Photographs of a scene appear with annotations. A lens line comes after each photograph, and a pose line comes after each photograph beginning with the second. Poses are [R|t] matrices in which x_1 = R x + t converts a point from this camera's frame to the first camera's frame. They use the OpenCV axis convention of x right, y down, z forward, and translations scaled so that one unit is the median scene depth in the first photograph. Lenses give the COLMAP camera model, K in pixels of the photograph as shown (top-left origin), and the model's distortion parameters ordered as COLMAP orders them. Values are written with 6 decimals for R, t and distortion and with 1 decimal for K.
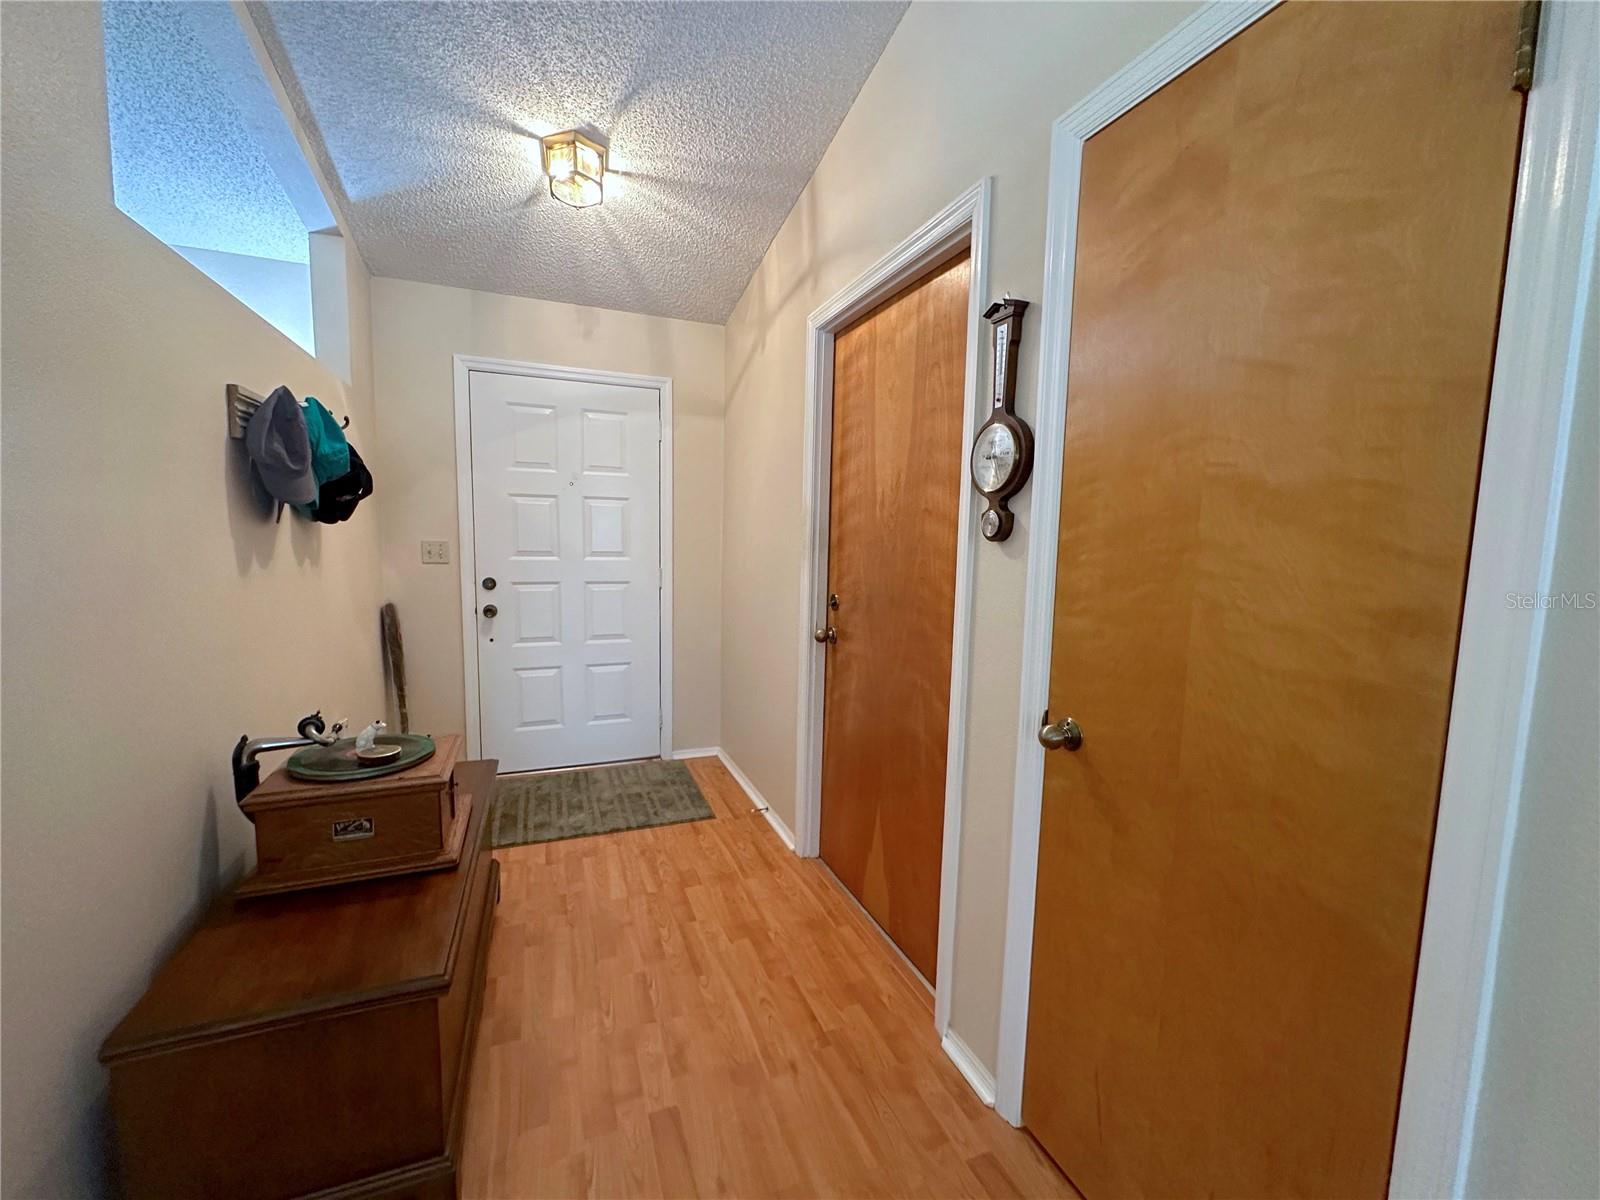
lens RADIAL K [[639.9, 0, 797.5], [0, 639.9, 600.6], [0, 0, 1]] dist [-0.002910, 0.000040]
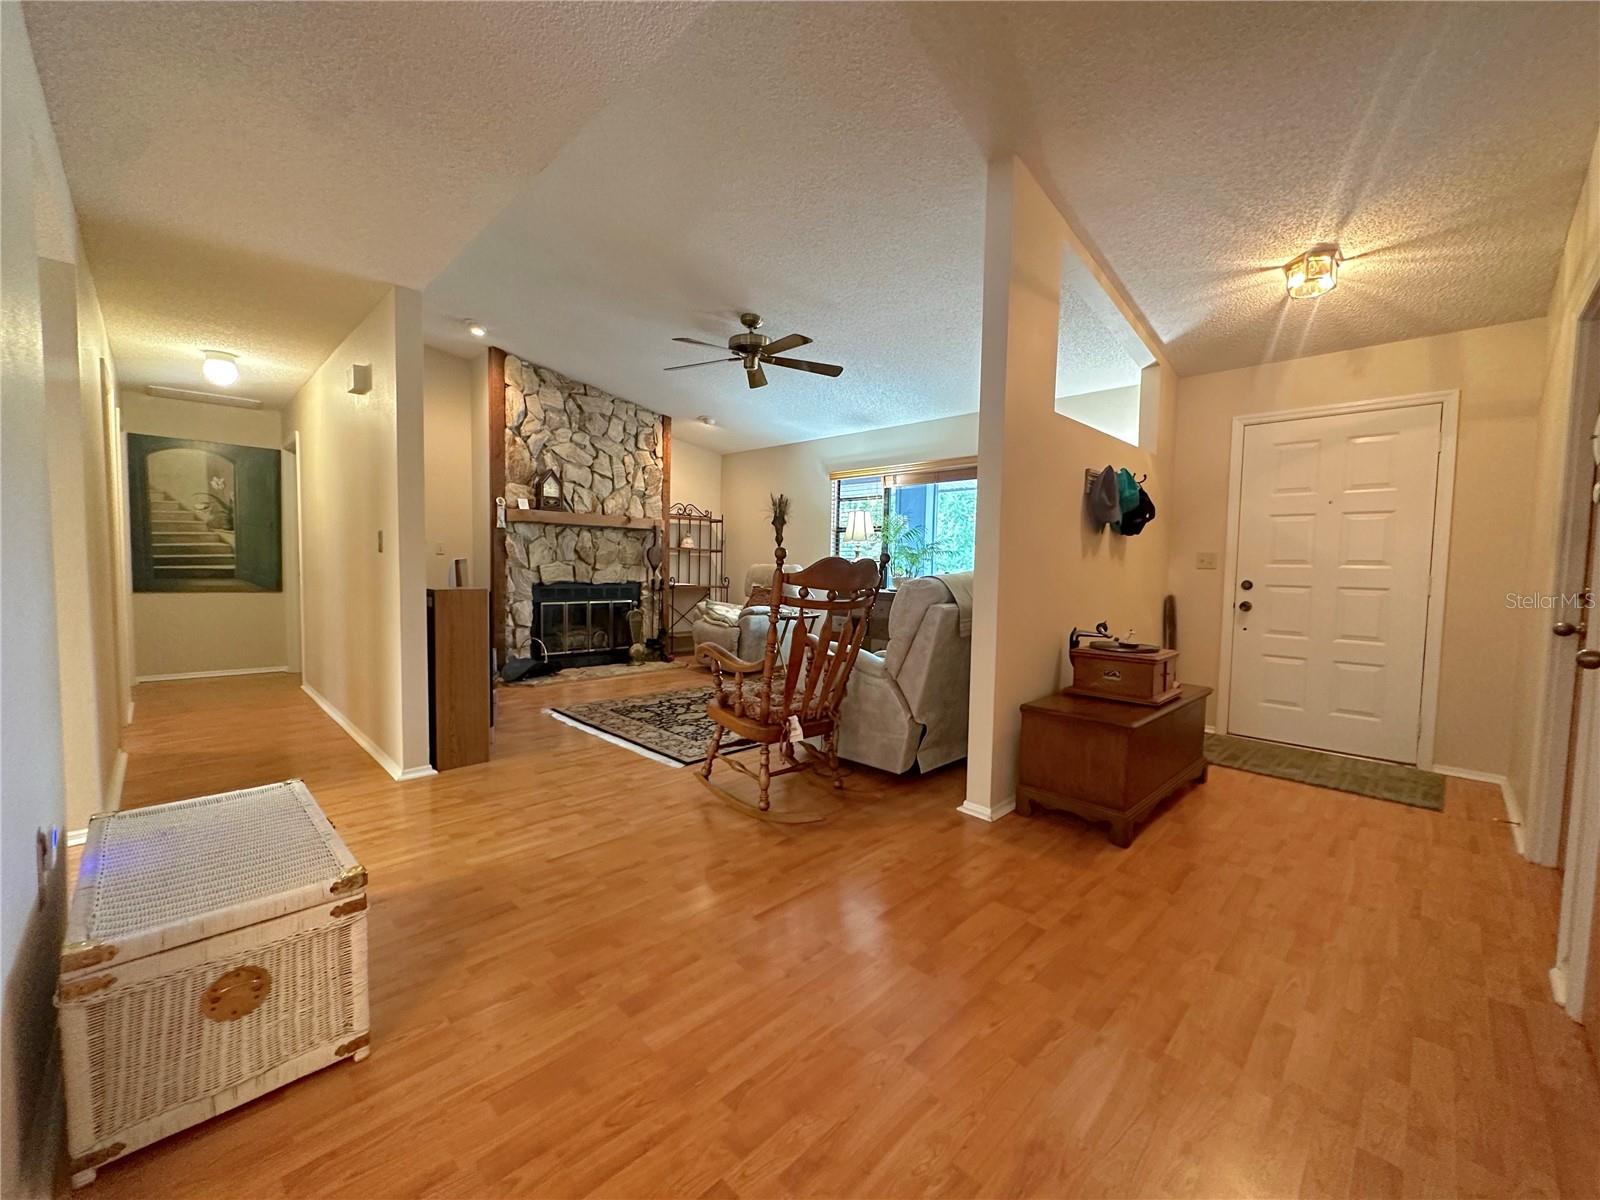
lens RADIAL K [[639.9, 0, 797.5], [0, 639.9, 600.6], [0, 0, 1]] dist [-0.002910, 0.000040]
pose [[0.389186, 0.039606, -0.920307, 0.504153], [-0.105064, 0.994464, -0.001633, 0.145063], [0.915148, 0.097327, 0.391193, -0.477758]]
